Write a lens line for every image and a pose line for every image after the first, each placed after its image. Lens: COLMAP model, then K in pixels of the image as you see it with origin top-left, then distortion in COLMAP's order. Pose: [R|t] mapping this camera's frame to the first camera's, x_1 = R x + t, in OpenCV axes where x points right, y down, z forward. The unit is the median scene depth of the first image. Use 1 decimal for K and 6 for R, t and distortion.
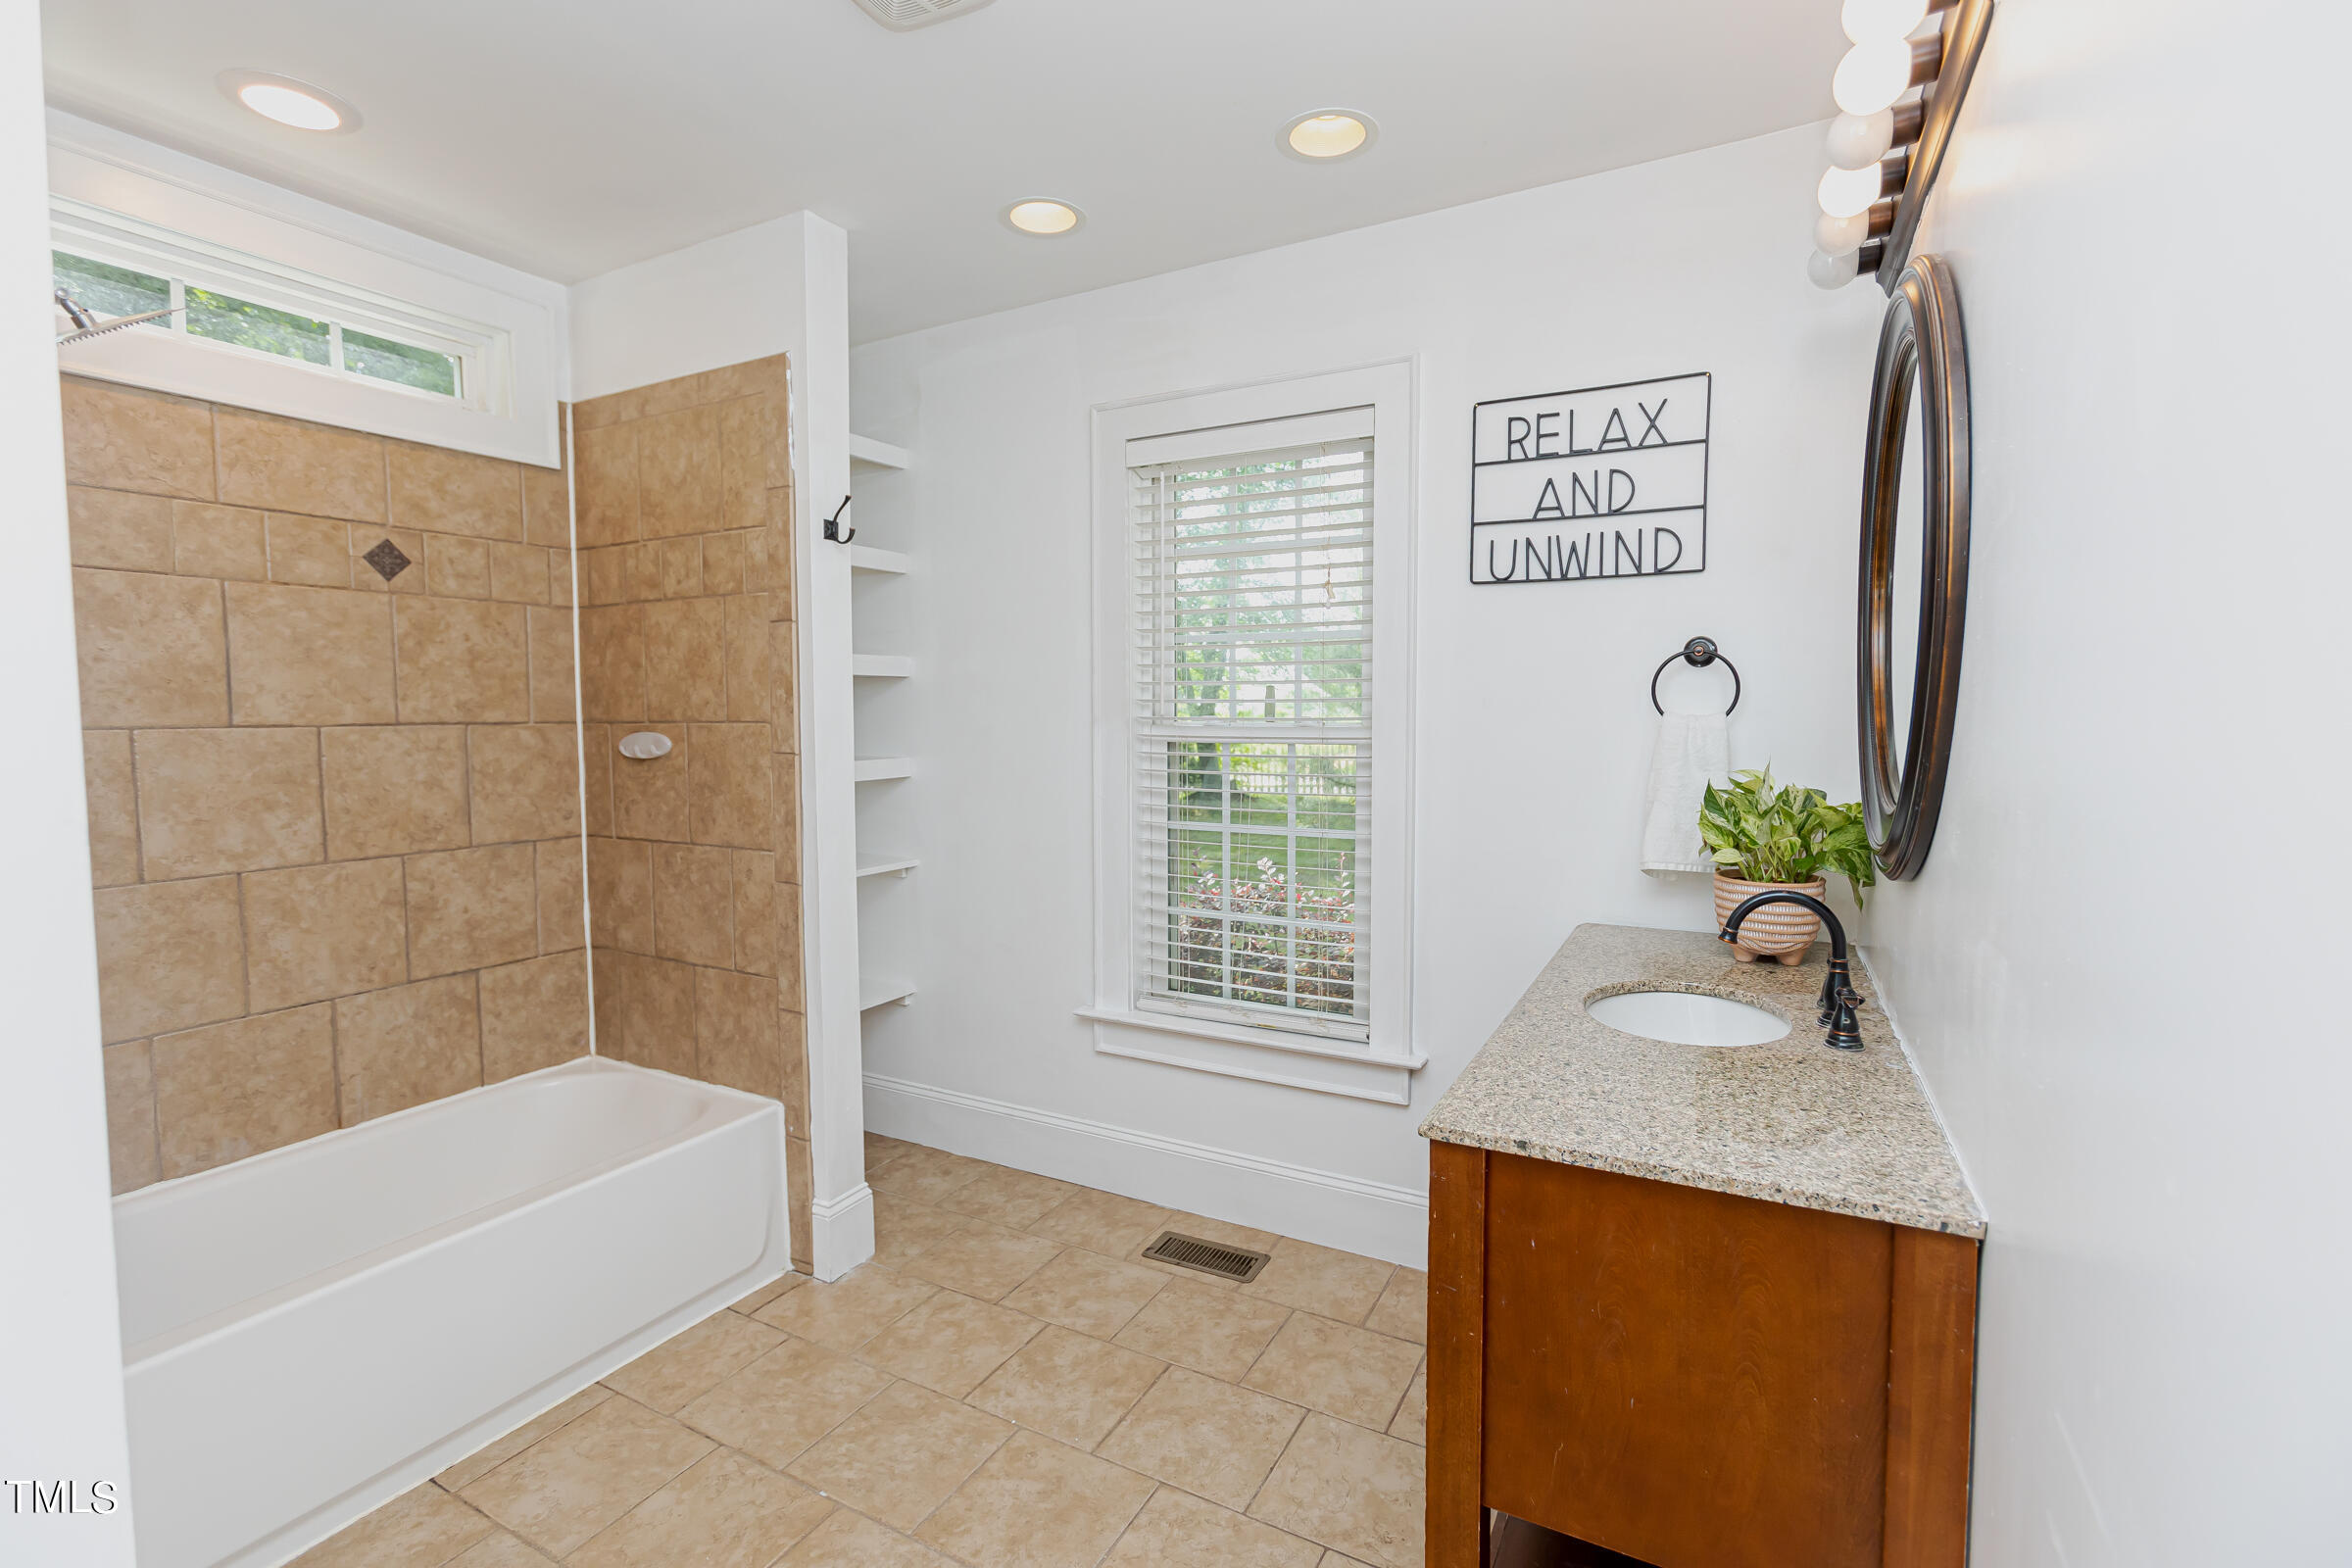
lens RADIAL K [[1061.9, 0, 1165.6], [0, 1061.9, 778.2], [0, 0, 1]] dist [0.000100, 0.000566]
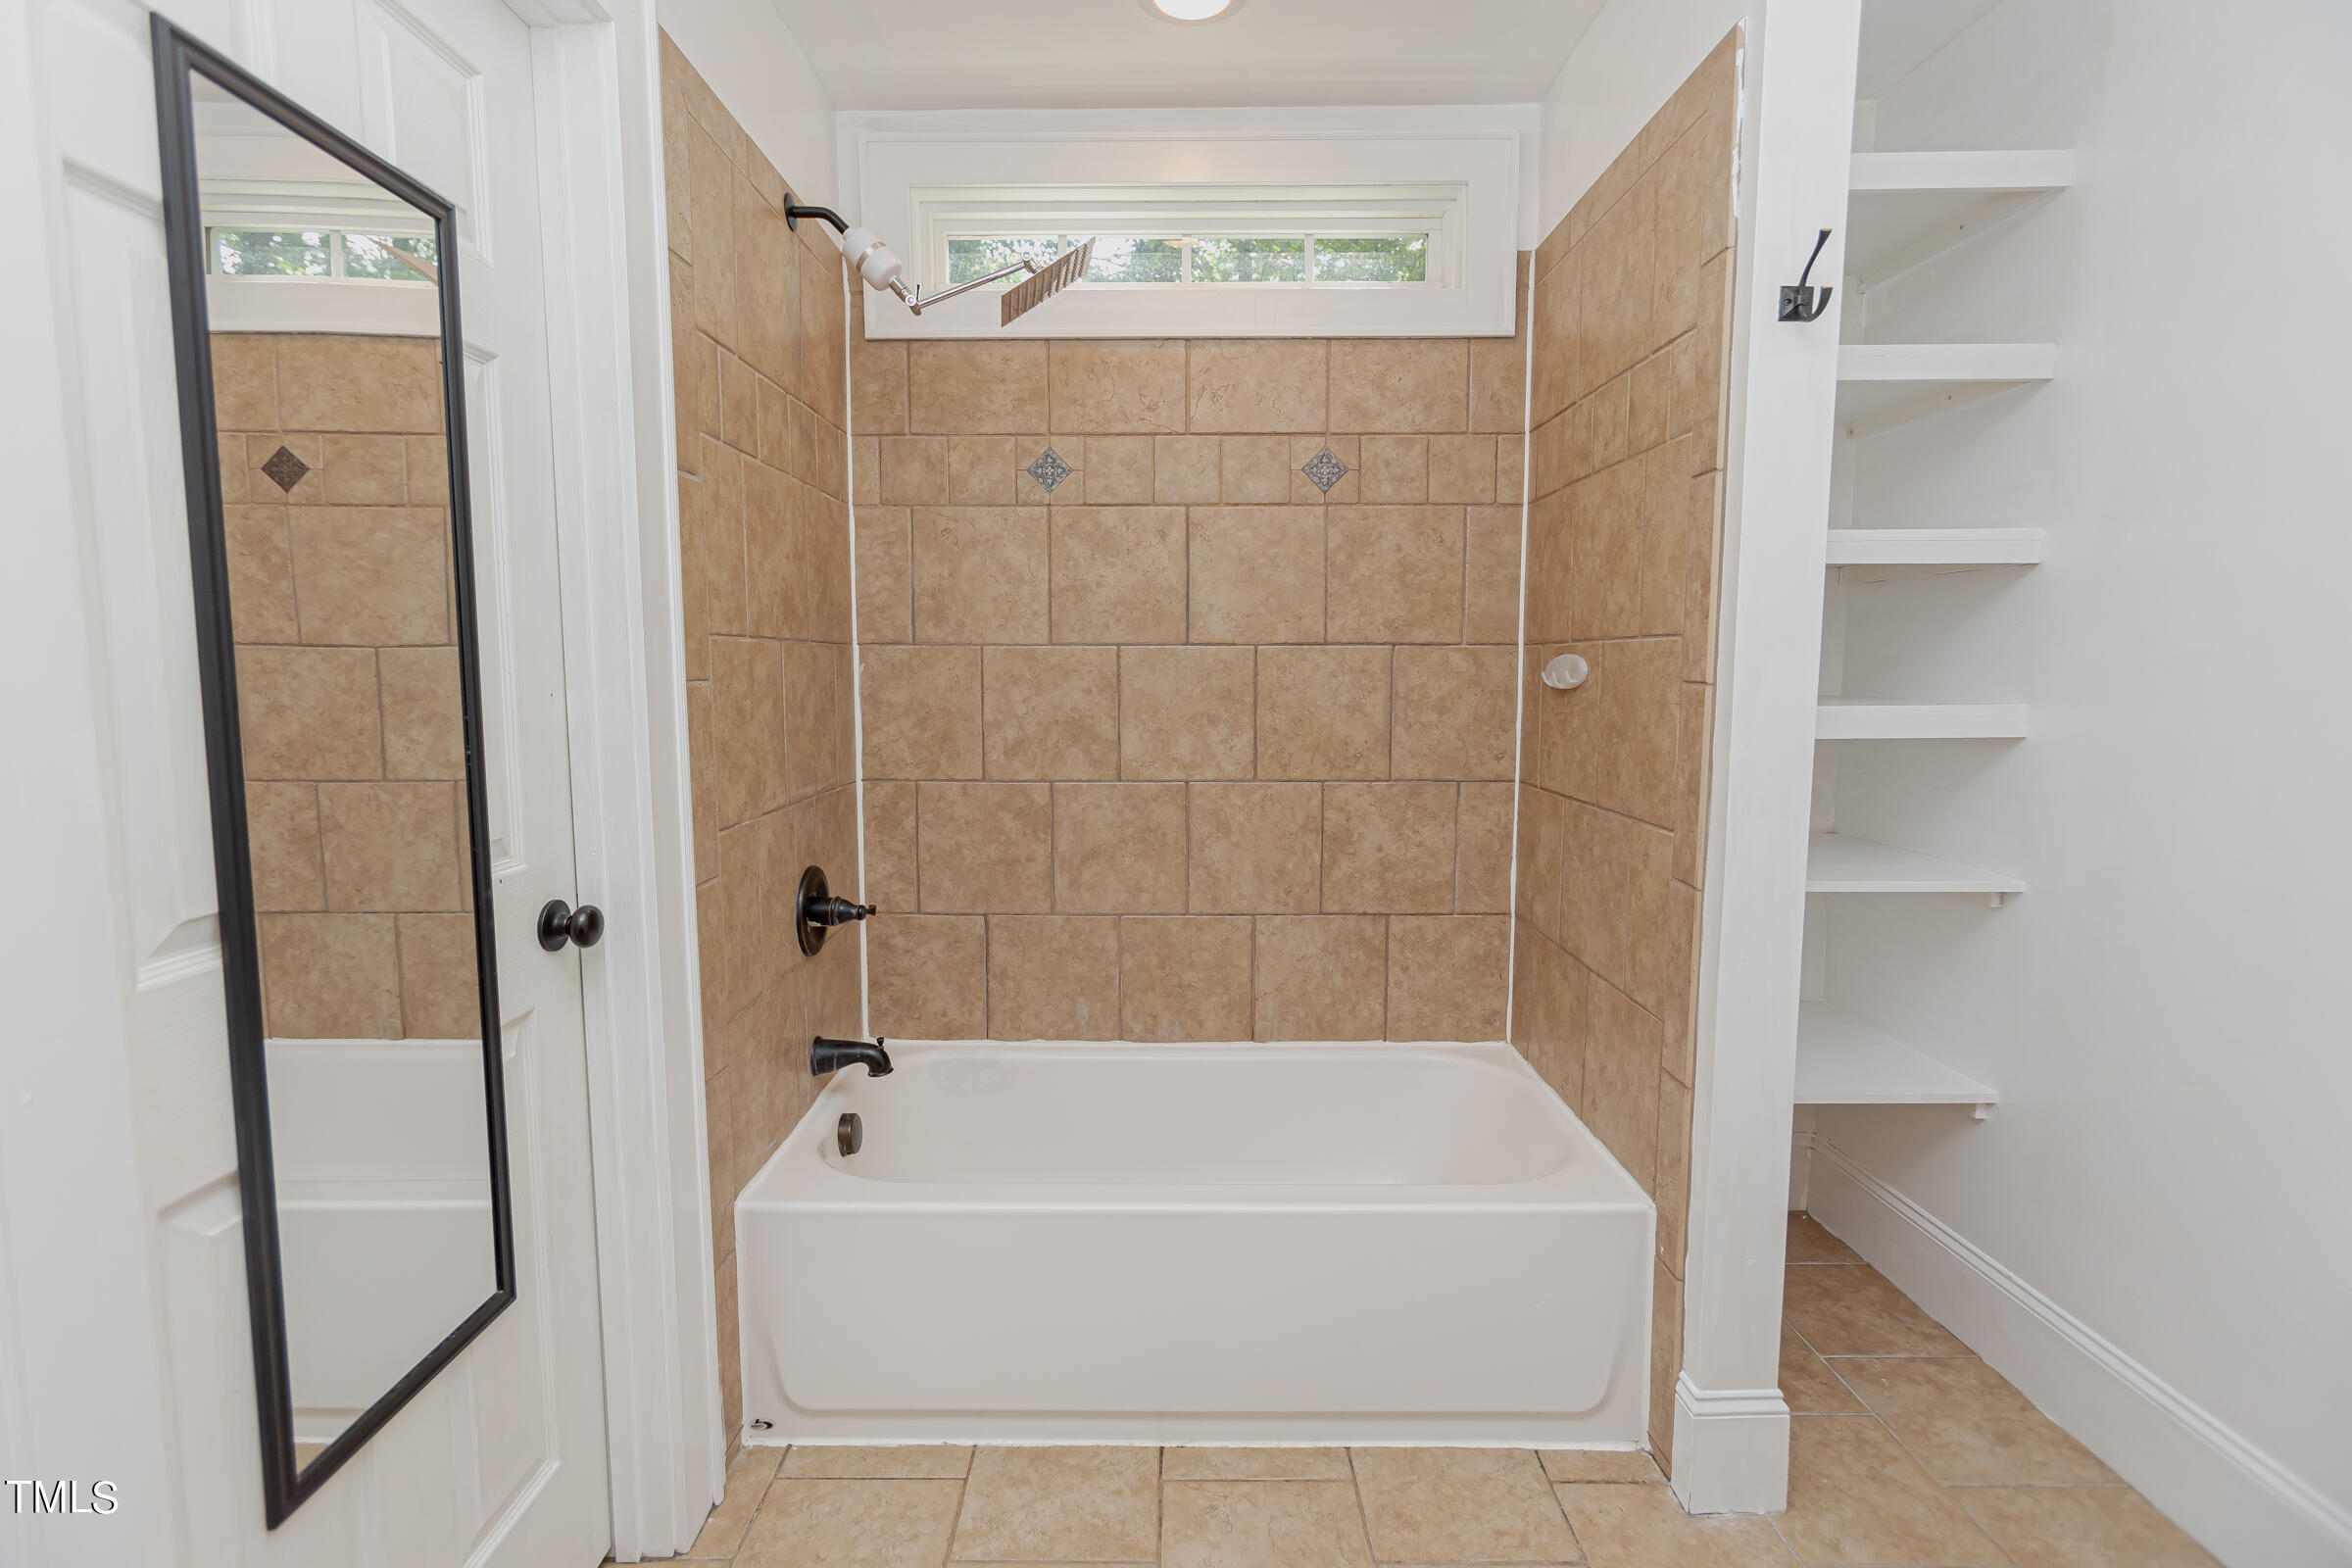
lens RADIAL K [[1062.1, 0, 1170.2], [0, 1062.1, 766.9], [0, 0, 1]] dist [-0.033480, 0.030315]
pose [[0.483383, 0.087386, -0.871037, 0.046721], [-0.056718, 0.996041, 0.068451, 0.001777], [0.873570, 0.016315, 0.486425, 0.408400]]
